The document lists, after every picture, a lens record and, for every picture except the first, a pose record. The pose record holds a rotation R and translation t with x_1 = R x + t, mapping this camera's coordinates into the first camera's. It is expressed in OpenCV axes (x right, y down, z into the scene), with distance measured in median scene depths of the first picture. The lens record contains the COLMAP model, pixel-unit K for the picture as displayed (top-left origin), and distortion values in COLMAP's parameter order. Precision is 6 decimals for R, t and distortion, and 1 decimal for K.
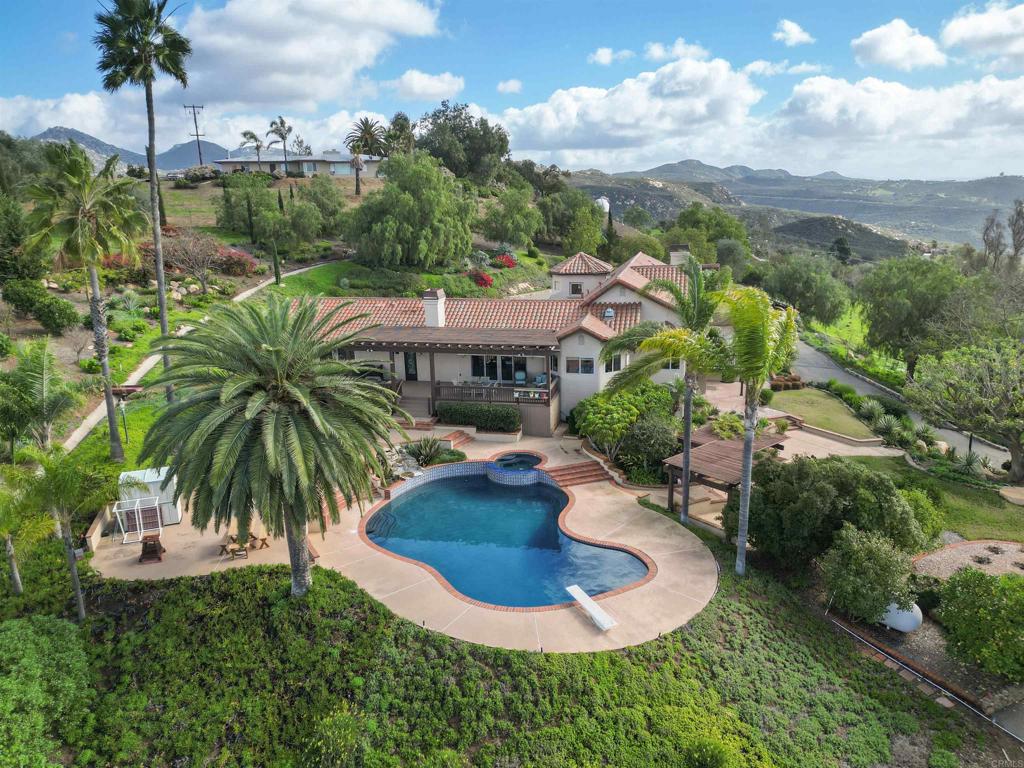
lens RADIAL K [[712.7, 0, 514.8], [0, 712.7, 377.9], [0, 0, 1]] dist [0.031575, -0.023741]
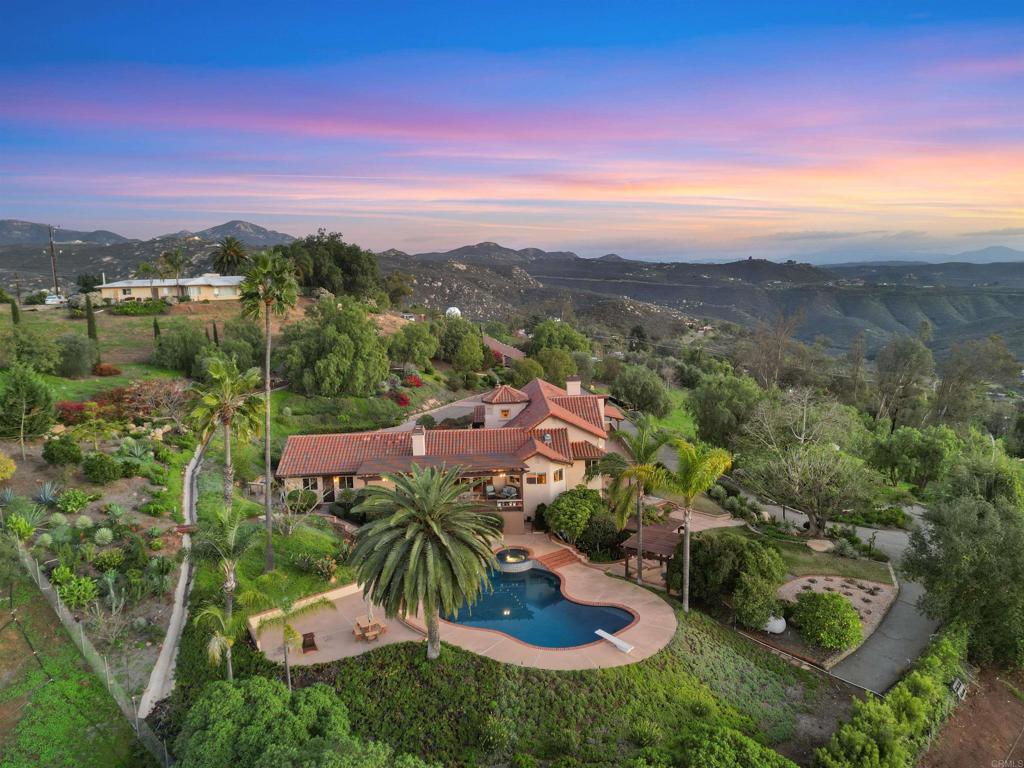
lens RADIAL K [[712.7, 0, 516.2], [0, 712.7, 382.1], [0, 0, 1]] dist [0.031575, -0.023741]
pose [[0.965447, -0.035966, 0.258106, -0.402072], [0.062594, 0.993440, -0.095702, -0.100512], [-0.252971, 0.108551, 0.961365, -0.465092]]
